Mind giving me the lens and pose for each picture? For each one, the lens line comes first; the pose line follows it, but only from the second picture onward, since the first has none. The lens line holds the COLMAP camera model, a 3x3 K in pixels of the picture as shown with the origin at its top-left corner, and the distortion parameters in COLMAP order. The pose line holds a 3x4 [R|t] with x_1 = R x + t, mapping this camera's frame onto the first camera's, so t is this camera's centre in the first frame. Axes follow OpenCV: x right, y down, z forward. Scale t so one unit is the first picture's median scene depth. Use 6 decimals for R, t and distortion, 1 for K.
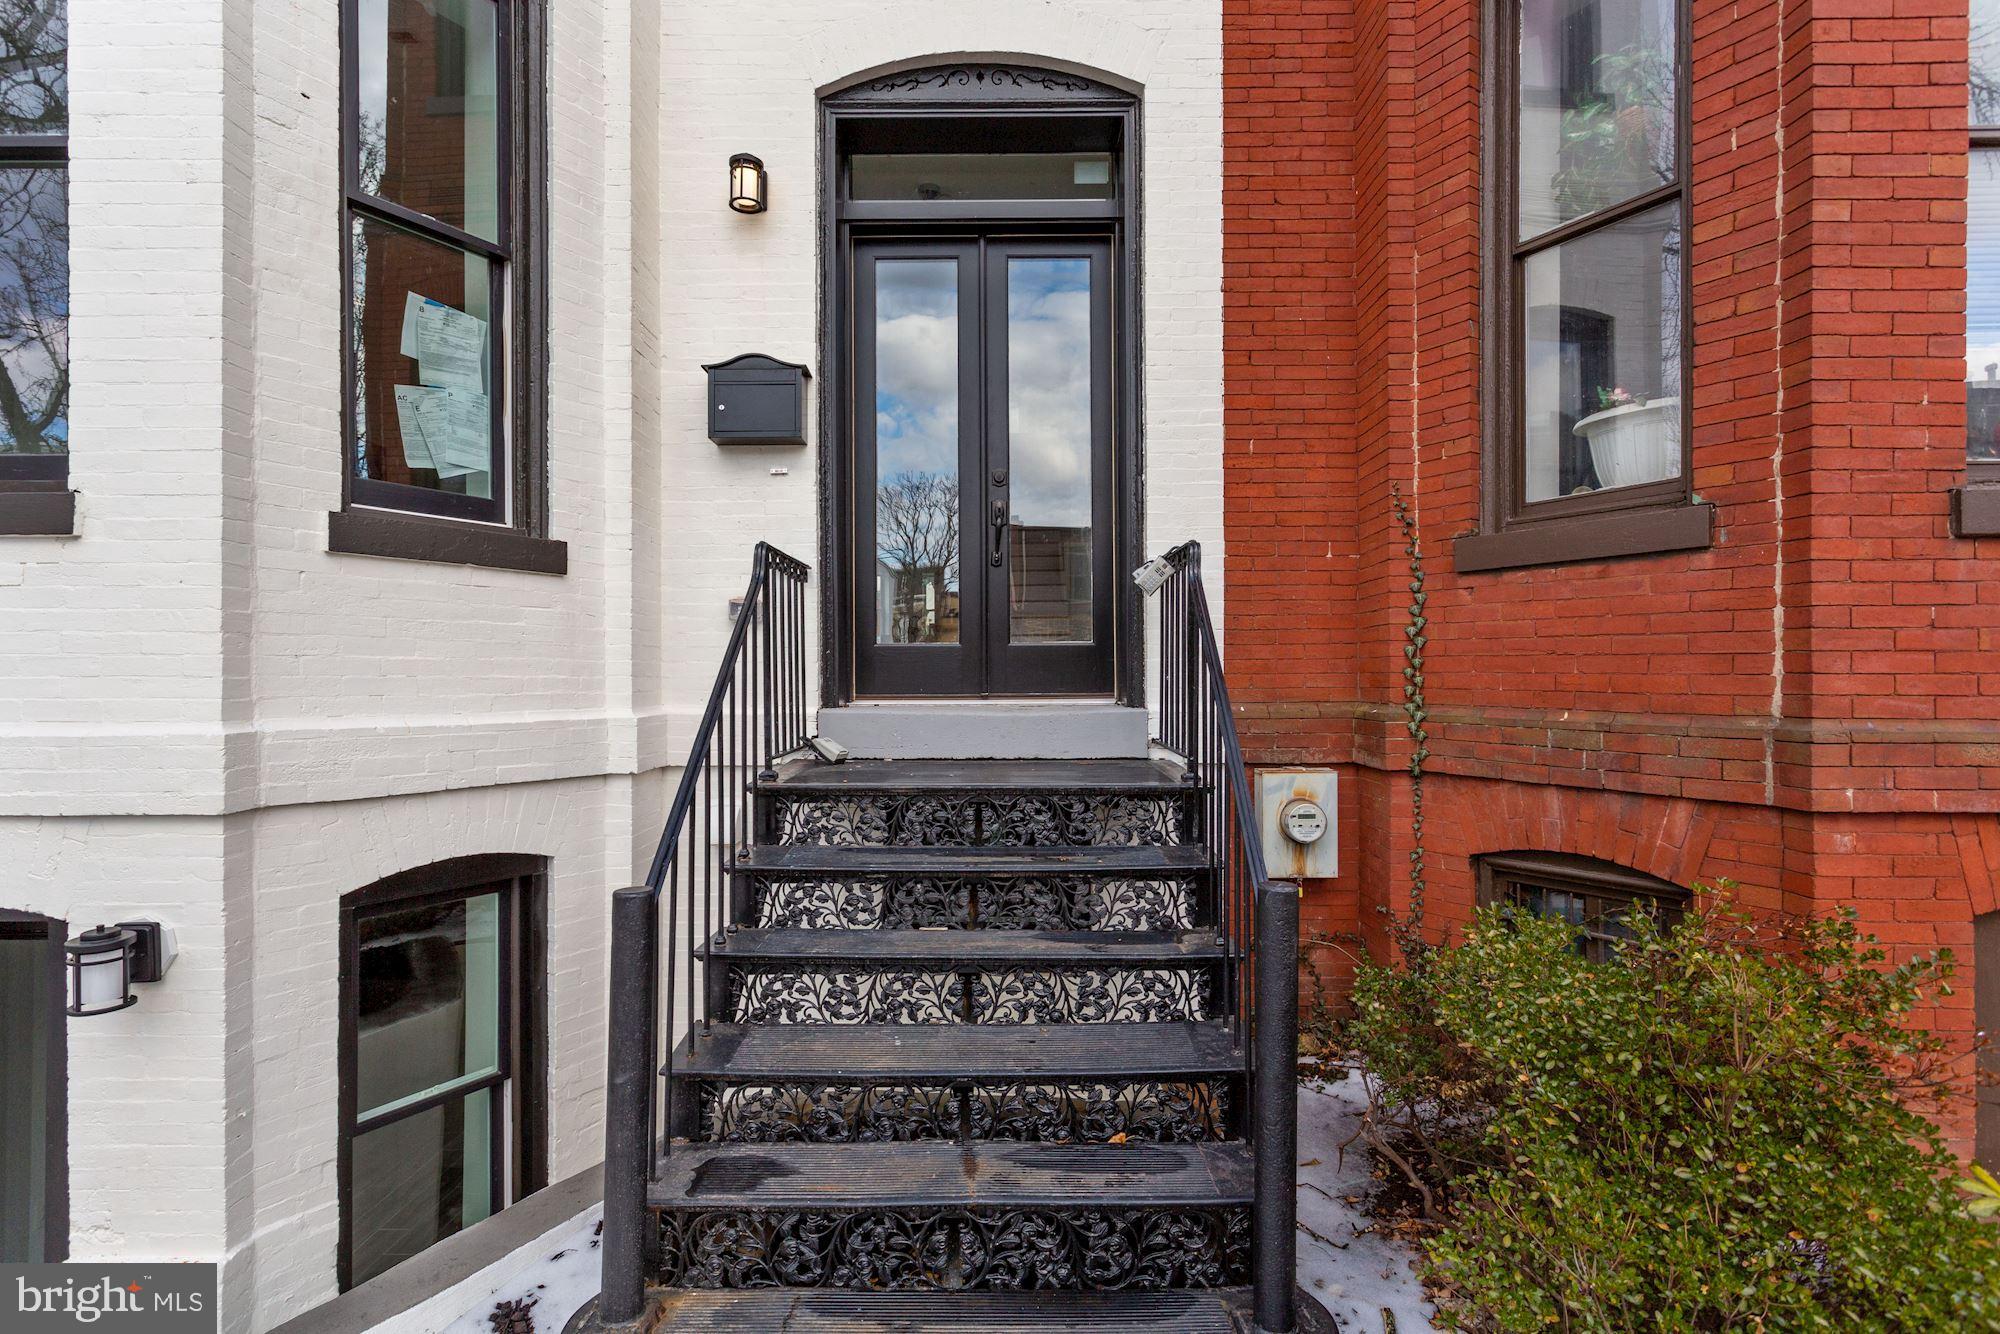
lens RADIAL K [[948.7, 0, 1002.7], [0, 948.7, 670.8], [0, 0, 1]] dist [0.006733, 0.001205]
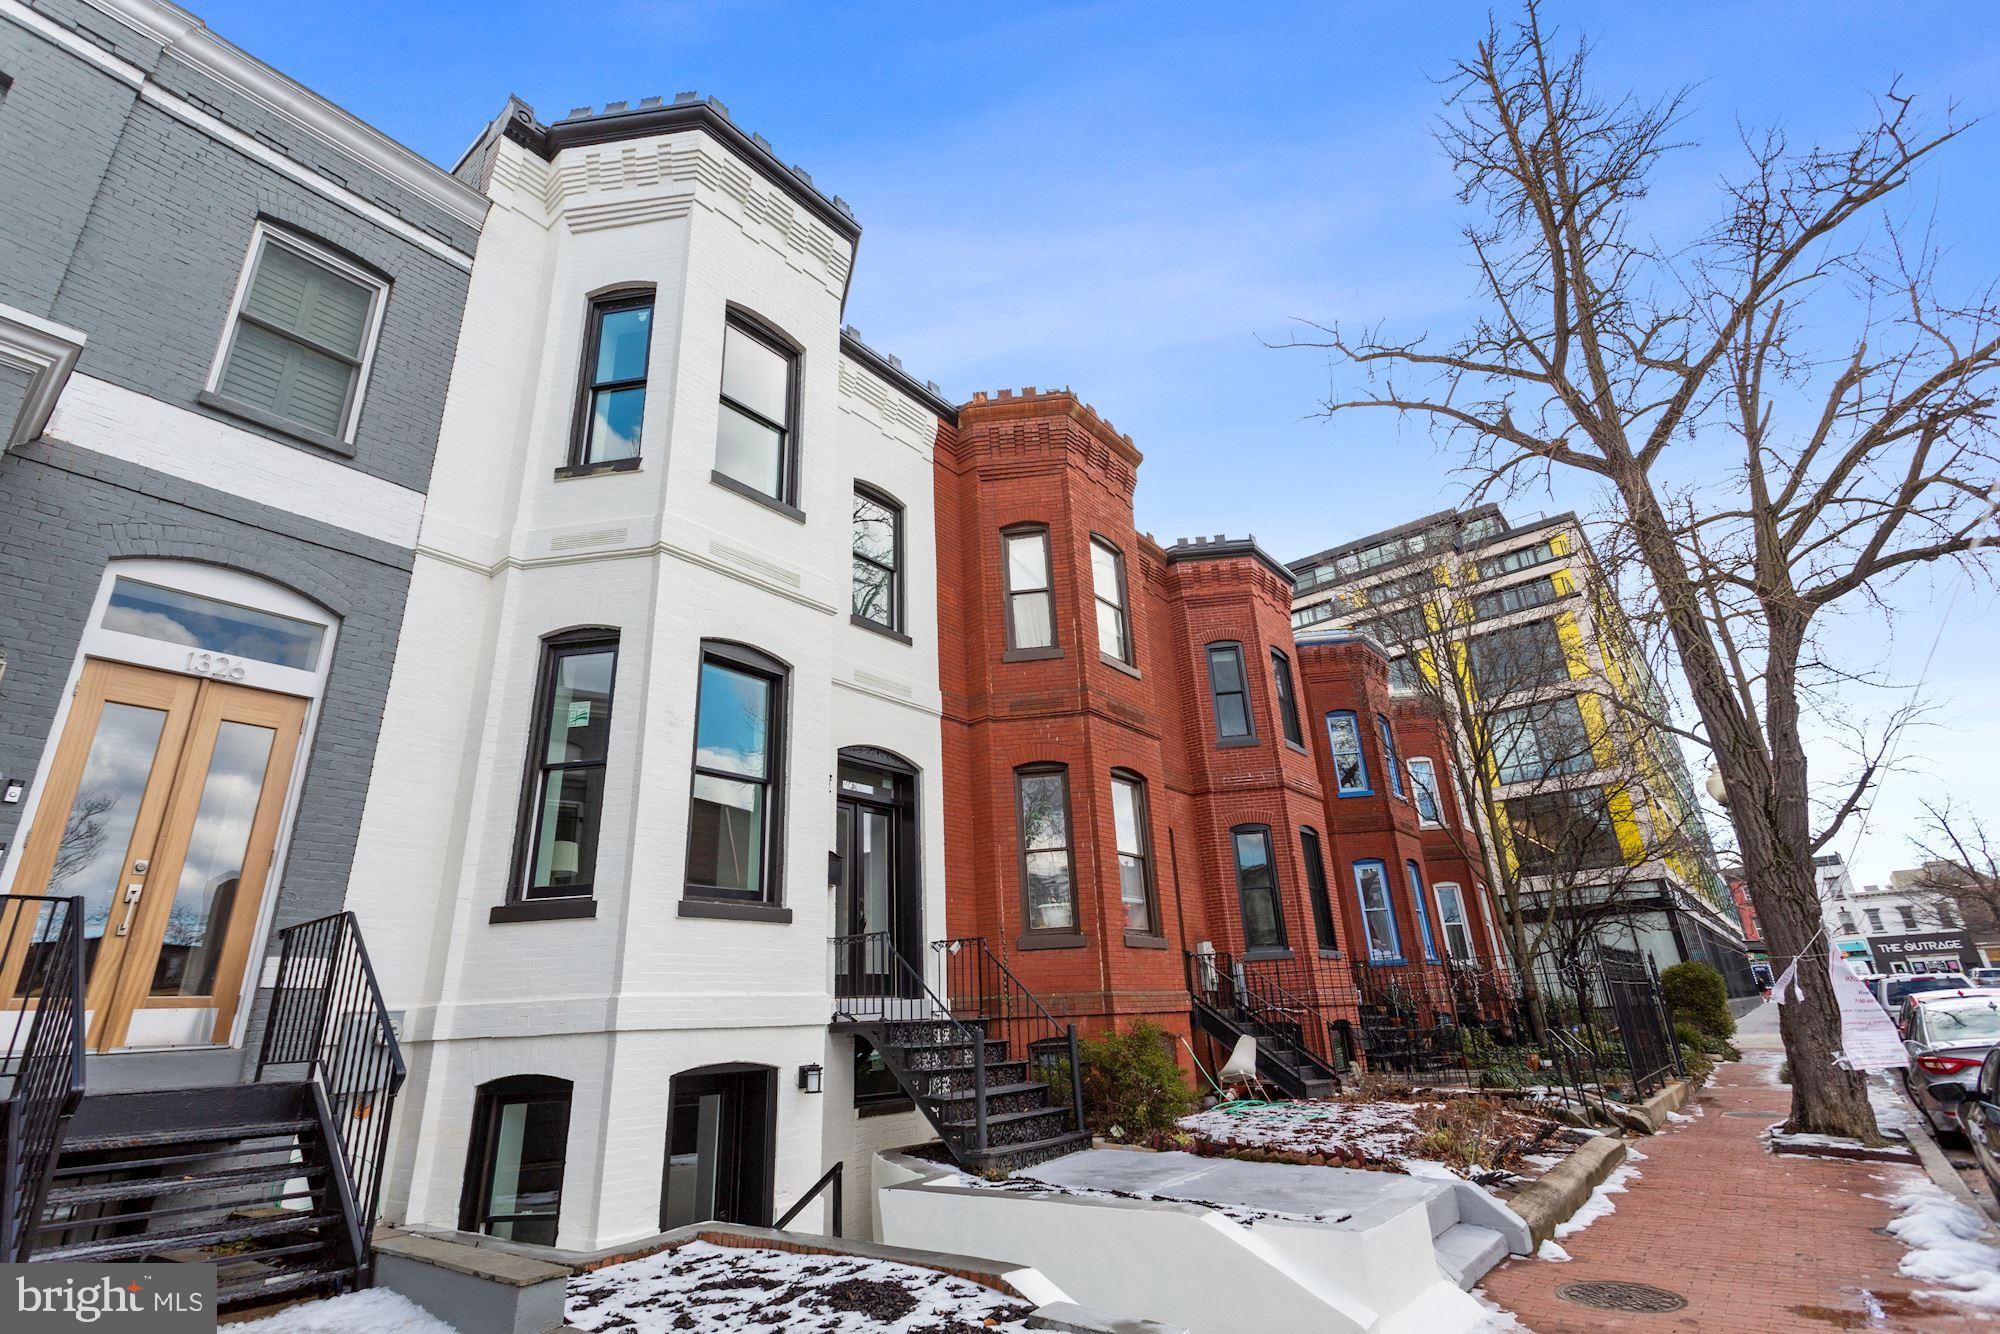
lens RADIAL K [[948.7, 0, 988.1], [0, 948.7, 657.5], [0, 0, 1]] dist [0.006733, 0.001205]
pose [[0.628741, 0.258601, 0.733356, -2.192174], [0.038418, 0.931601, -0.361446, 0.130512], [-0.776665, 0.255430, 0.575801, -1.015551]]
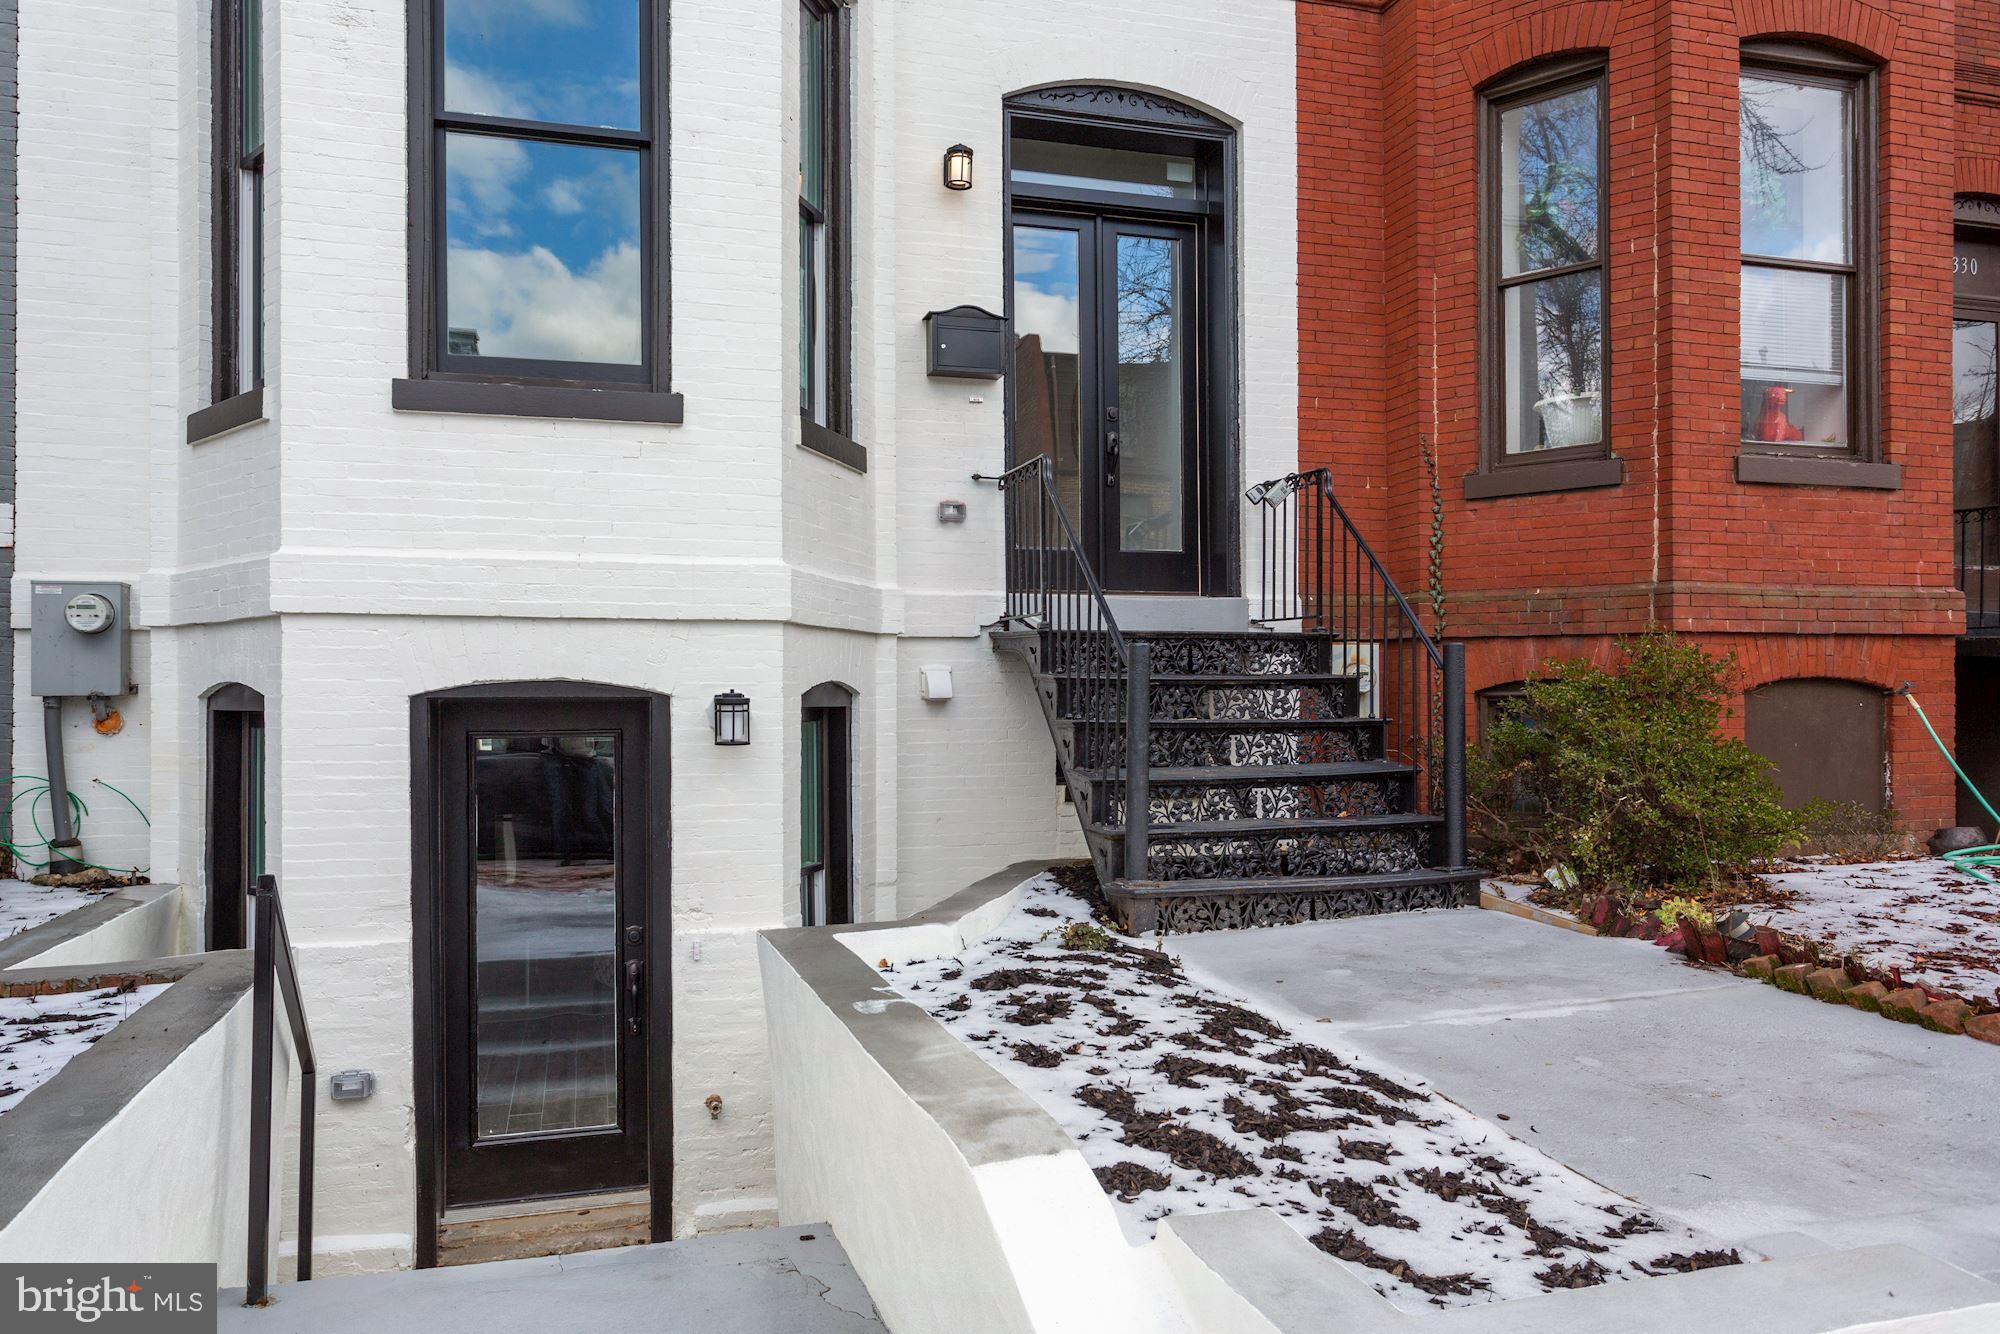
lens RADIAL K [[1388.0, 0, 998.4], [0, 1388.0, 685.4], [0, 0, 1]] dist [0.000014, 0.007970]
pose [[0.956488, 0.000898, 0.291769, -0.837117], [-0.000102, 0.999996, -0.002743, 0.189901], [-0.291770, 0.002594, 0.956485, -0.837096]]
